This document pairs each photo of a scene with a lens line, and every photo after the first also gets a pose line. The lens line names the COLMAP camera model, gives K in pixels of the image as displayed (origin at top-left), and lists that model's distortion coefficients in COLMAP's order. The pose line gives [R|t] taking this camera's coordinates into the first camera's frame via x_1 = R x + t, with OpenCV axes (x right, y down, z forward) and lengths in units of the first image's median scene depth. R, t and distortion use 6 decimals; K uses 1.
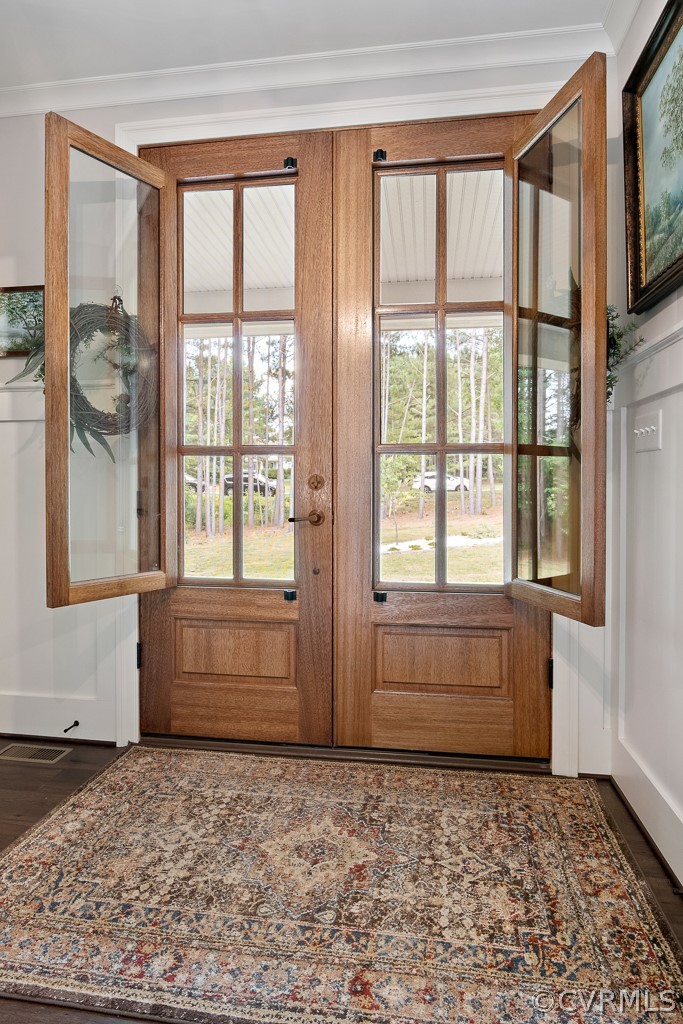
lens RADIAL K [[575.6, 0, 339.2], [0, 575.6, 497.5], [0, 0, 1]] dist [-0.020862, -0.000227]
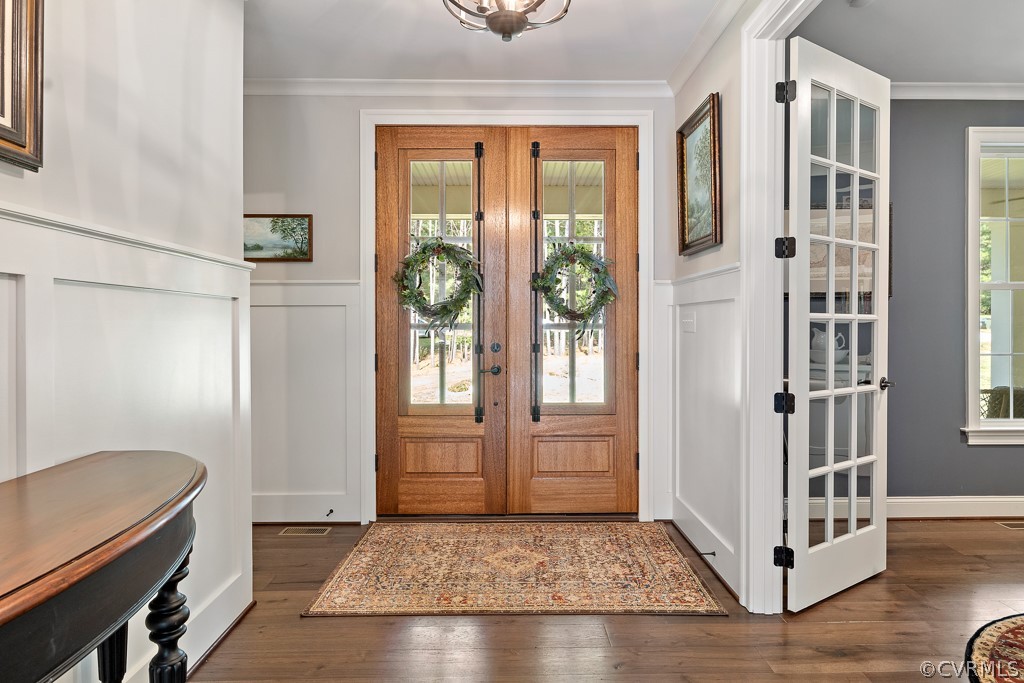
lens RADIAL K [[575.6, 0, 517.9], [0, 575.6, 338.7], [0, 0, 1]] dist [-0.020862, -0.000227]
pose [[0.986286, -0.004755, 0.164978, -0.246702], [0.004549, 0.999988, 0.001629, -0.054498], [-0.164984, -0.000856, 0.986296, -0.585644]]
